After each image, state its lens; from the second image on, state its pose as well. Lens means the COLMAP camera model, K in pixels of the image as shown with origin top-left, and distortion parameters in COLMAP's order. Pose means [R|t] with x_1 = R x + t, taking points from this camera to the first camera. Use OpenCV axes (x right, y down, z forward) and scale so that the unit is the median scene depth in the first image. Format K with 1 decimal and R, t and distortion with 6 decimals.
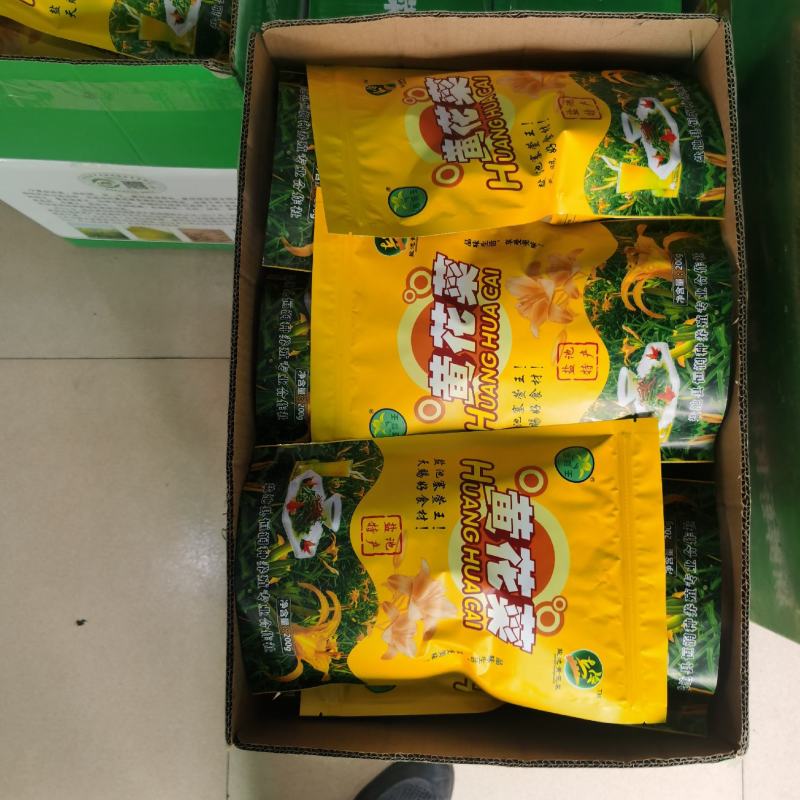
lens RADIAL K [[787.7, 0, 400.0], [0, 787.7, 400.0], [0, 0, 1]] dist [0.008222, 0.002601]
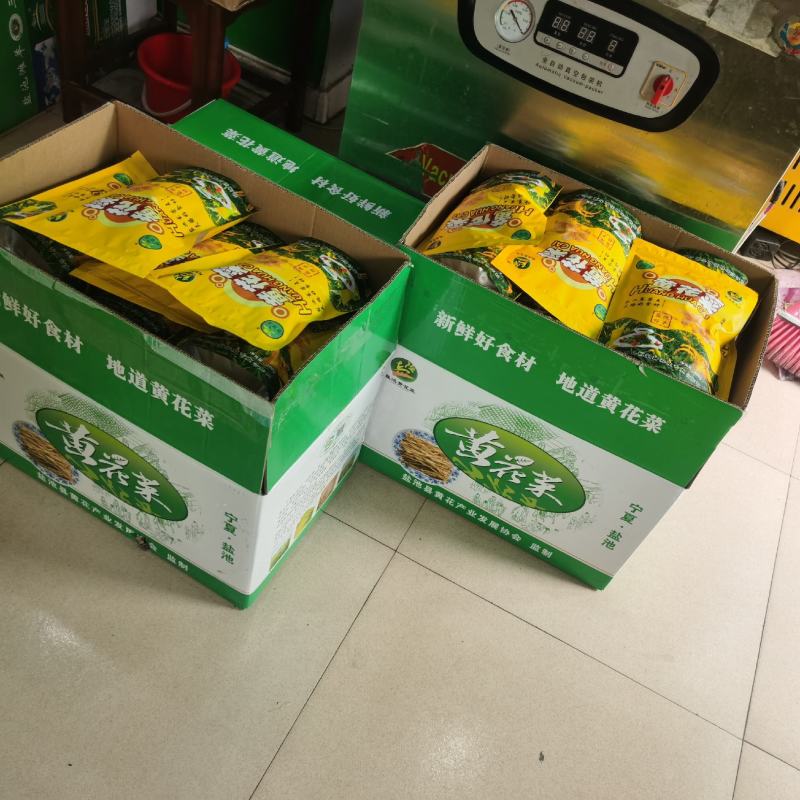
lens RADIAL K [[787.7, 0, 400.0], [0, 787.7, 400.0], [0, 0, 1]] dist [0.008222, 0.002601]
pose [[0.427159, -0.600499, 0.675971, -1.838730], [0.851273, 0.519069, -0.076821, -0.142389], [-0.304745, 0.608250, 0.732914, -0.177419]]
